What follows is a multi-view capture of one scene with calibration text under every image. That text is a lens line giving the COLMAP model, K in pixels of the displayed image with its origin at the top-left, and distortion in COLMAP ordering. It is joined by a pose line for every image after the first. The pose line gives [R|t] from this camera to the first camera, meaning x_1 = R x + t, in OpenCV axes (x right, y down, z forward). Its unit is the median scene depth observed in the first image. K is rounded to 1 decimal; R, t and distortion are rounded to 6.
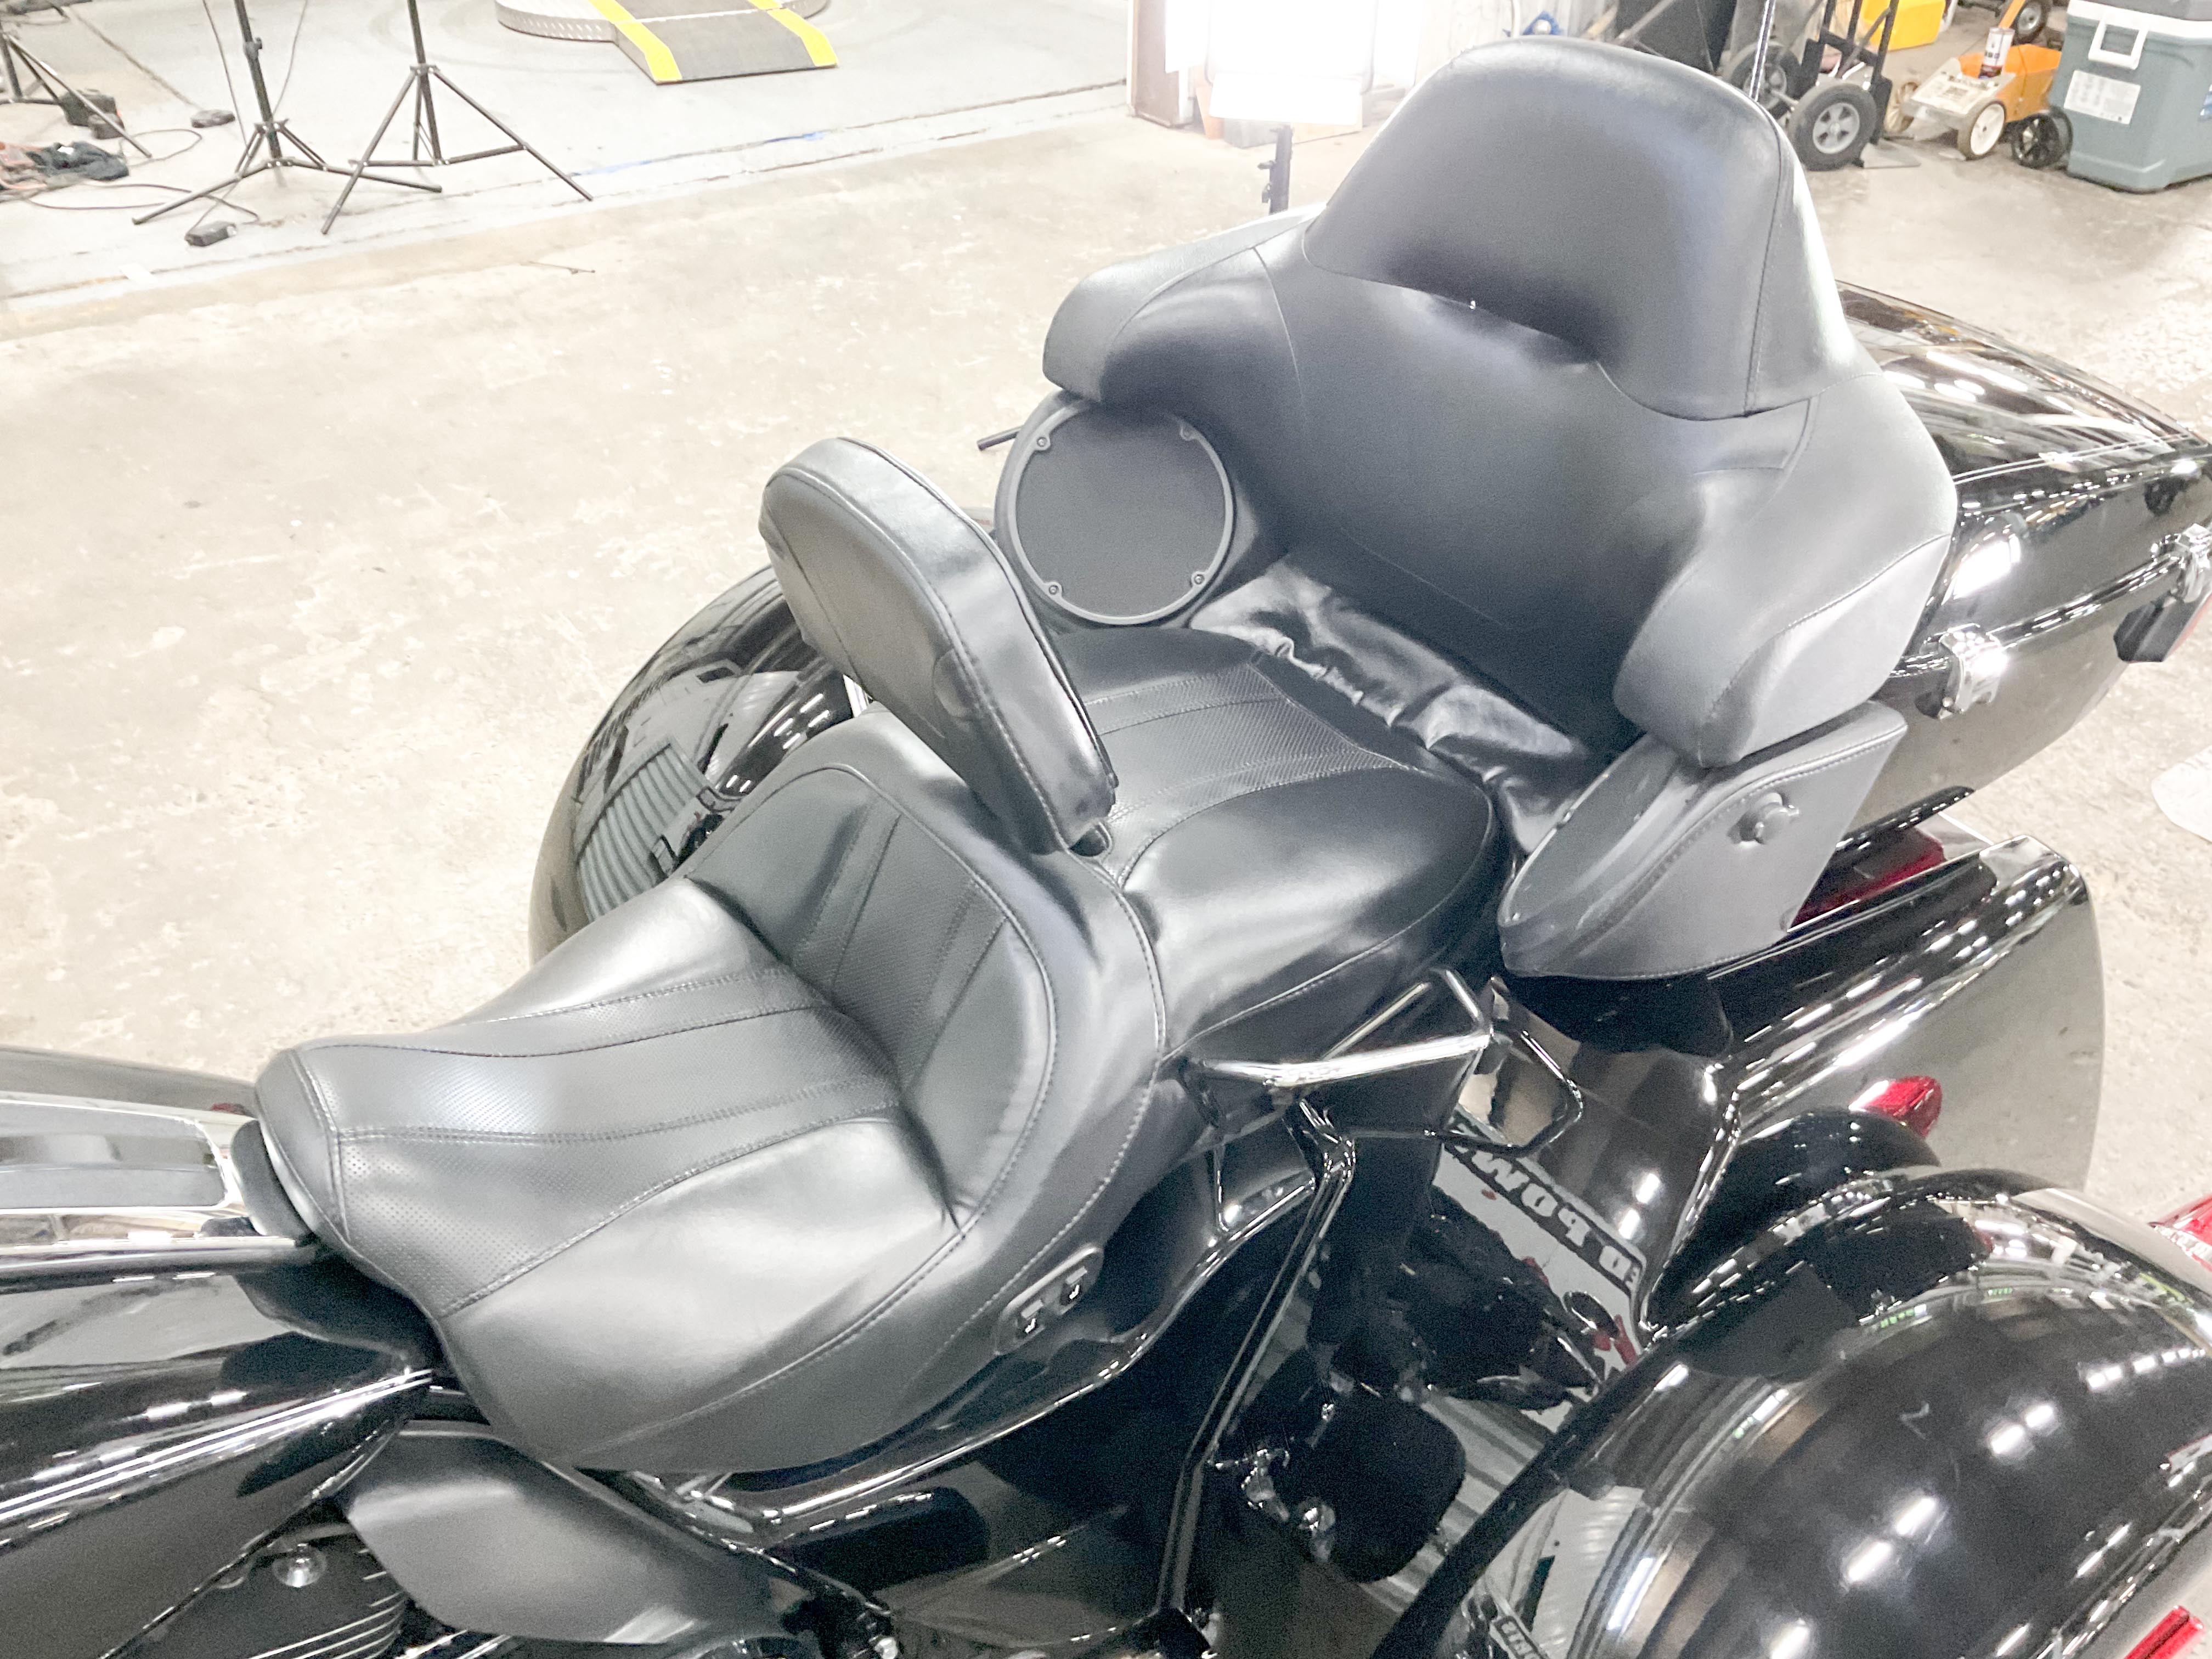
lens RADIAL K [[1835.3, 0, 1104.4], [0, 1835.3, 795.5], [0, 0, 1]] dist [0.010717, -0.063542]
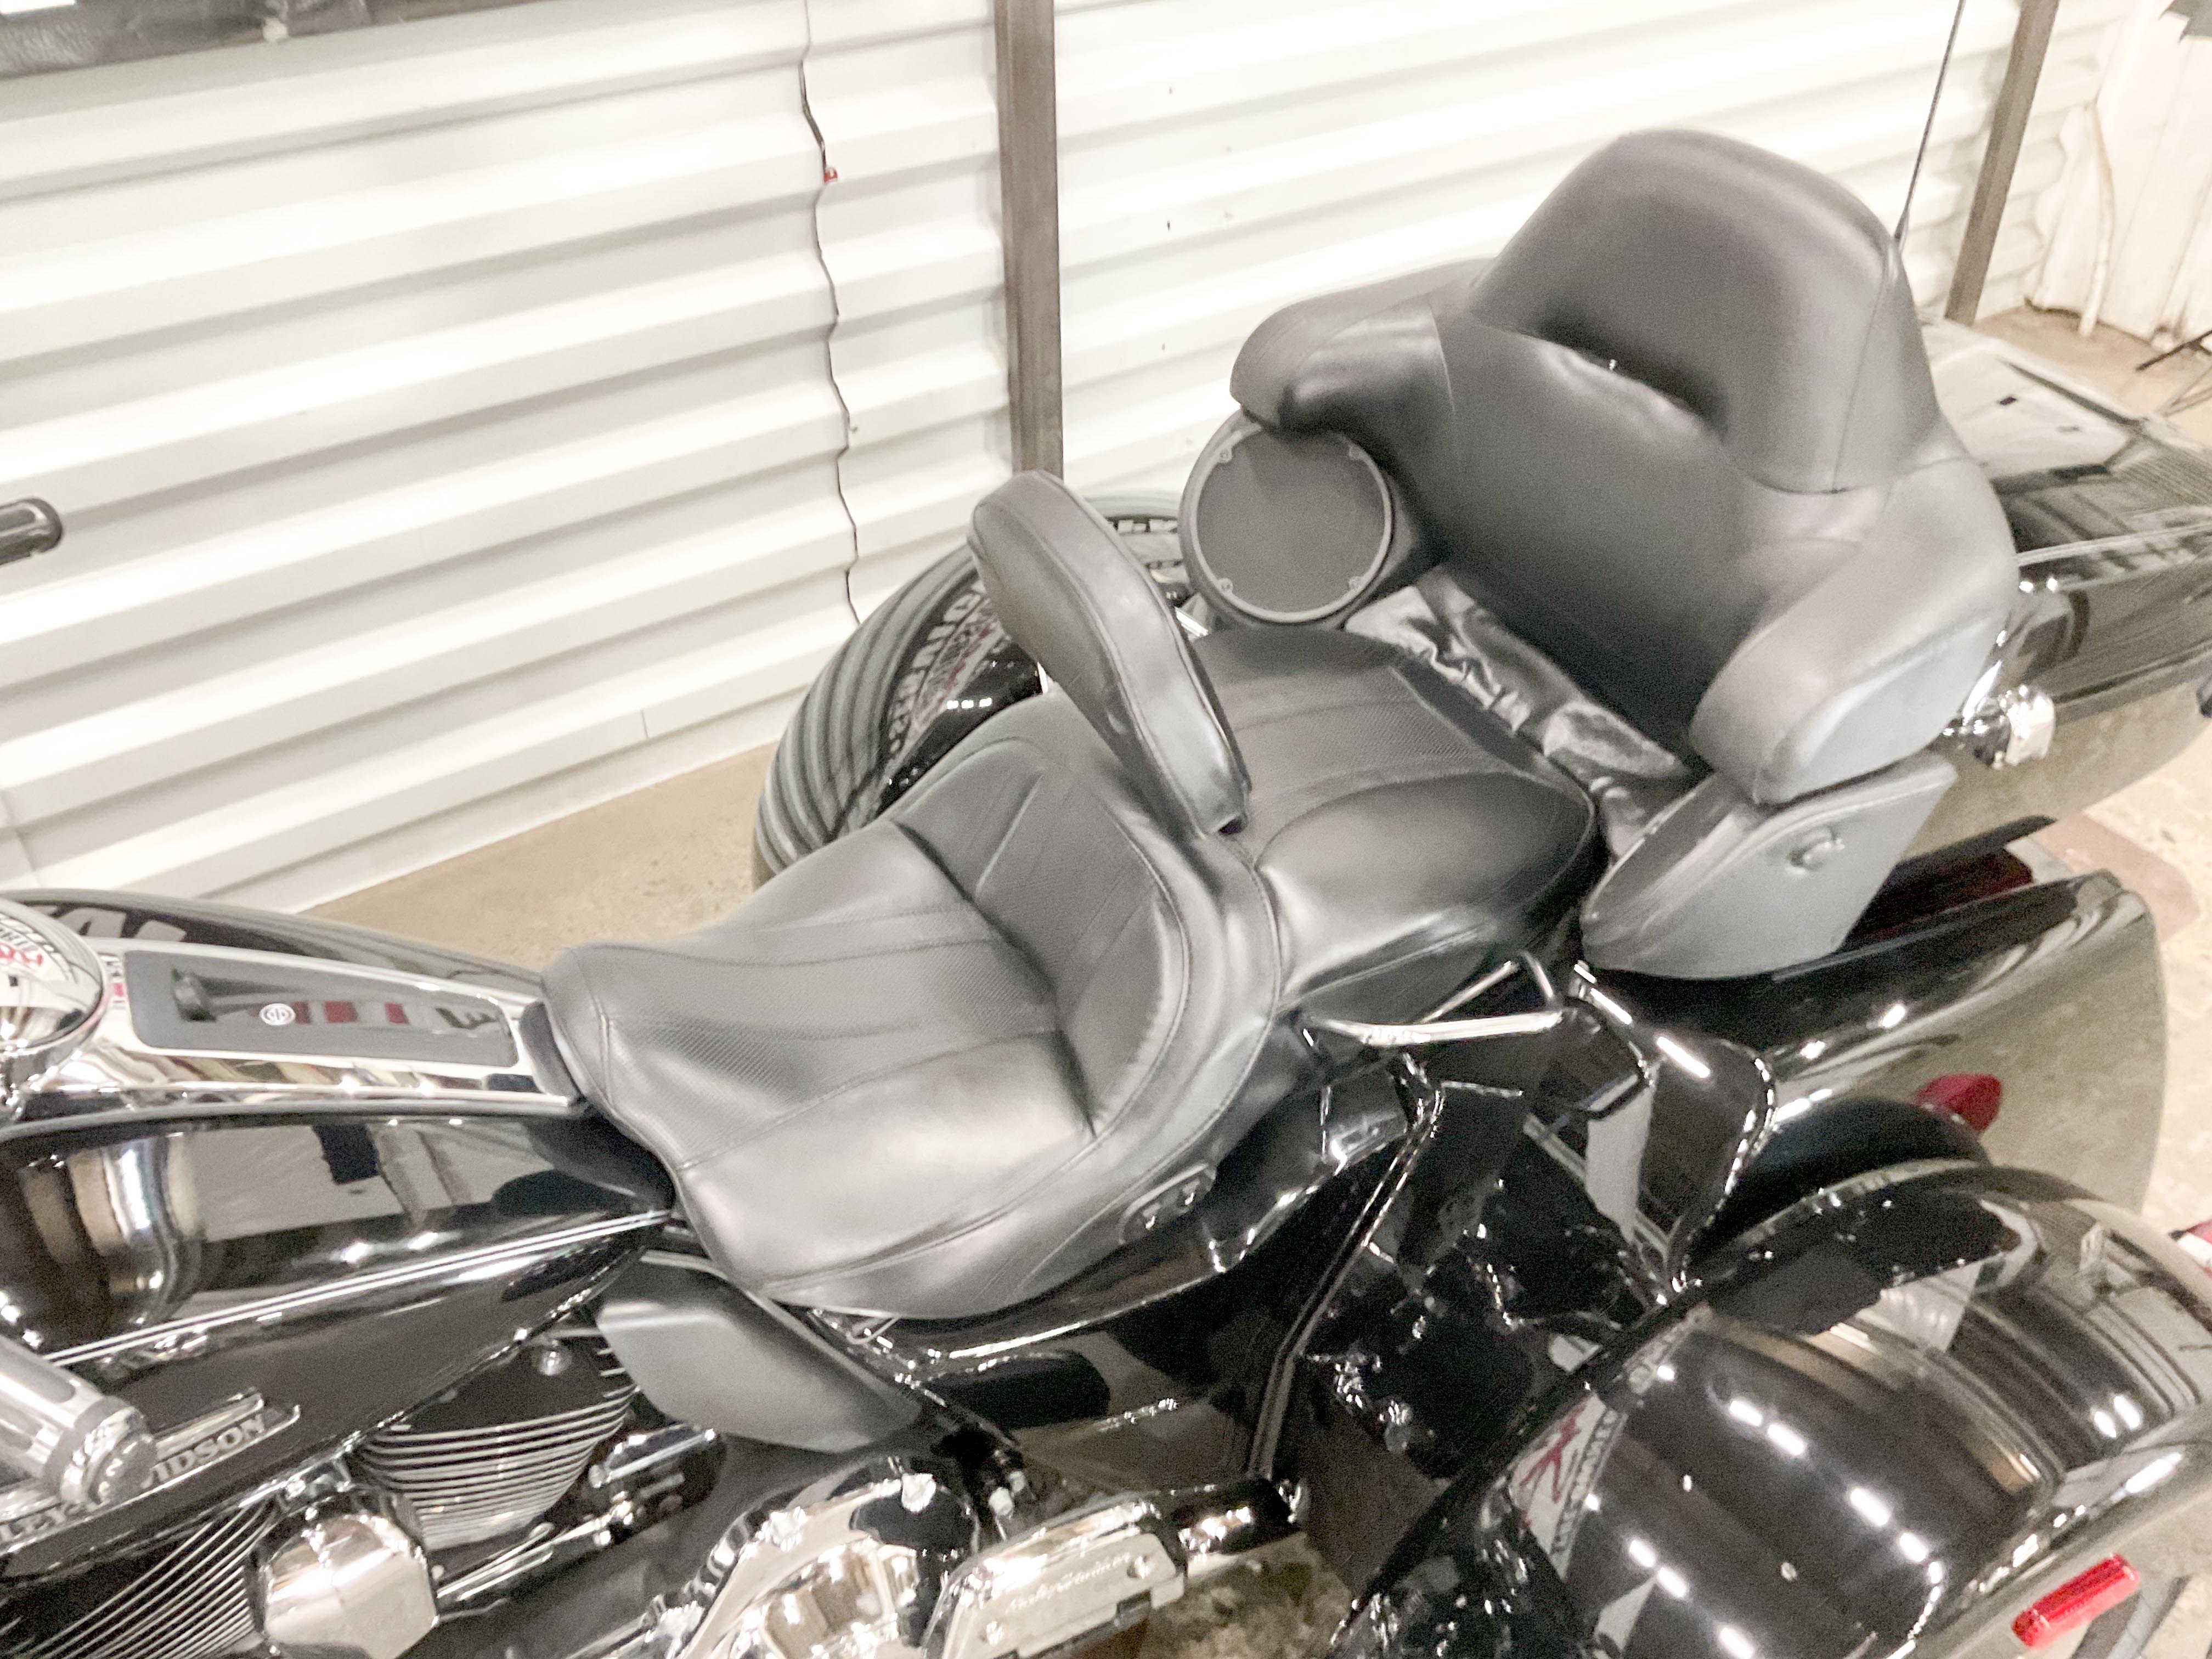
lens RADIAL K [[1835.3, 0, 1104.4], [0, 1835.3, 795.5], [0, 0, 1]] dist [0.010717, -0.063542]
pose [[0.991719, 0.070899, -0.107082, 0.034860], [-0.065986, 0.996629, 0.048748, -0.042197], [0.110177, -0.041279, 0.993054, -0.166011]]
